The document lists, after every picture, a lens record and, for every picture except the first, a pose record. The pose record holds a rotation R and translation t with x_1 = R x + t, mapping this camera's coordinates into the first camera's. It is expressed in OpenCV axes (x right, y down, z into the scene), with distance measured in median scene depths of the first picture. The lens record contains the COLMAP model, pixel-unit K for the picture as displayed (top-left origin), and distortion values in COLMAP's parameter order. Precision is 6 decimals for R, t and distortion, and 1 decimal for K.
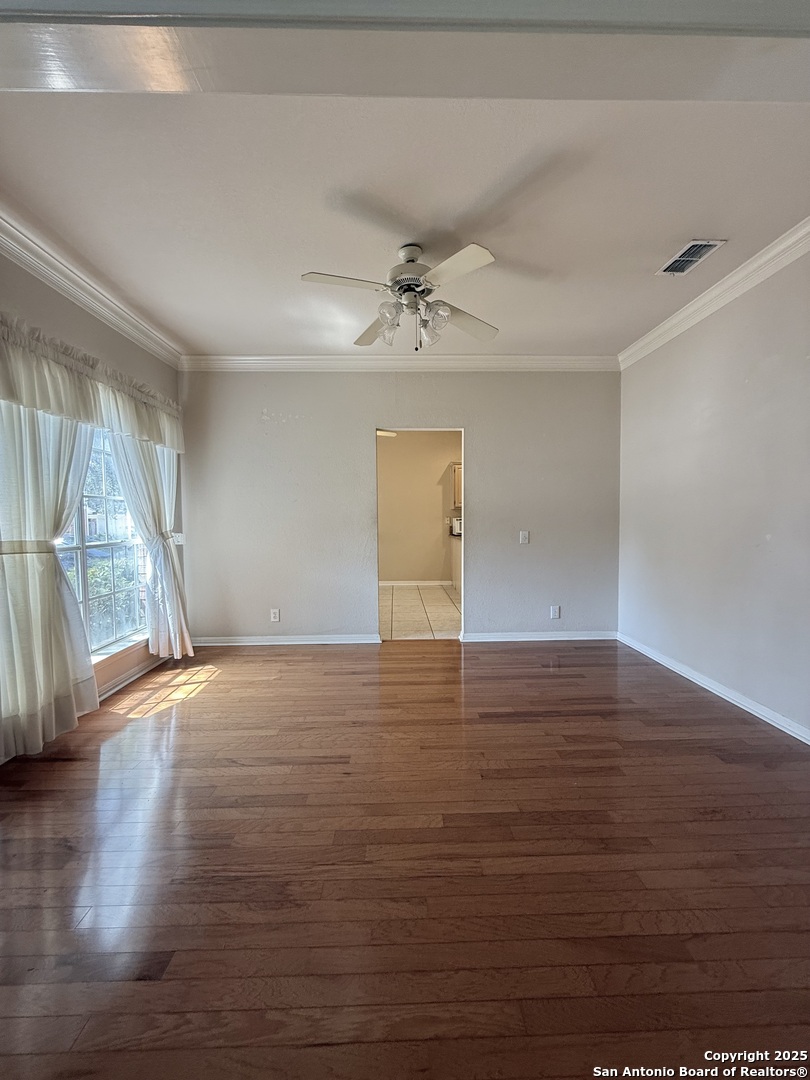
lens RADIAL K [[430.7, 0, 405.7], [0, 430.7, 538.3], [0, 0, 1]] dist [0.001205, 0.000218]
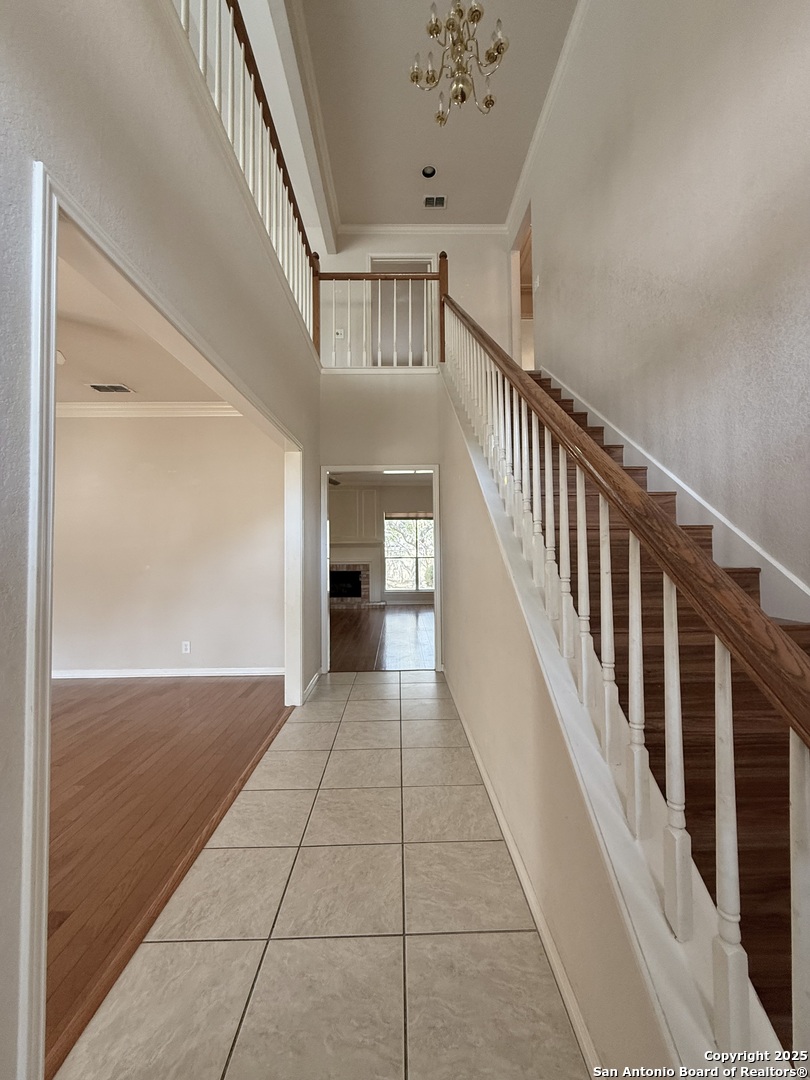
lens RADIAL K [[430.7, 0, 407.2], [0, 430.7, 537.2], [0, 0, 1]] dist [0.001205, 0.000218]
pose [[0.004083, 0.039184, 0.999224, -0.915212], [0.060128, 0.997414, -0.039358, 0.008124], [-0.998182, 0.060242, 0.001716, -0.033529]]
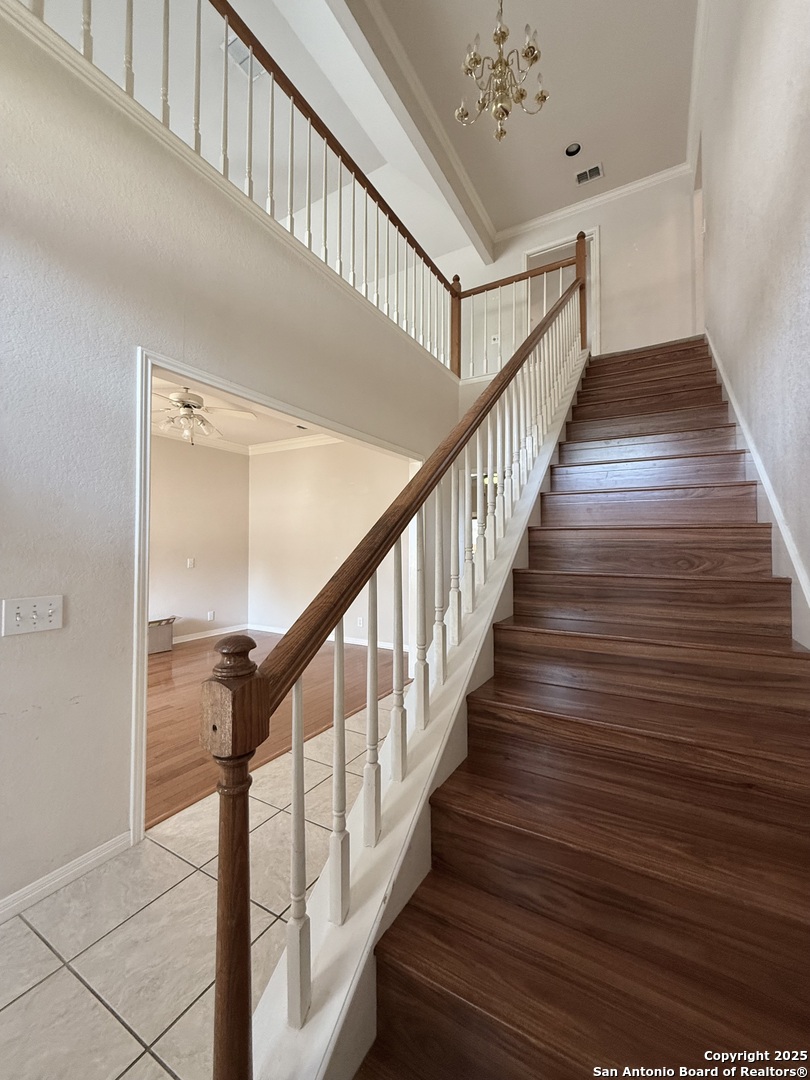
lens RADIAL K [[430.7, 0, 408.0], [0, 430.7, 537.8], [0, 0, 1]] dist [0.001205, 0.000218]
pose [[0.516235, 0.028427, 0.855975, -0.934920], [0.034427, 0.997952, -0.053905, 0.027357], [-0.855755, 0.057296, 0.514200, -0.493952]]
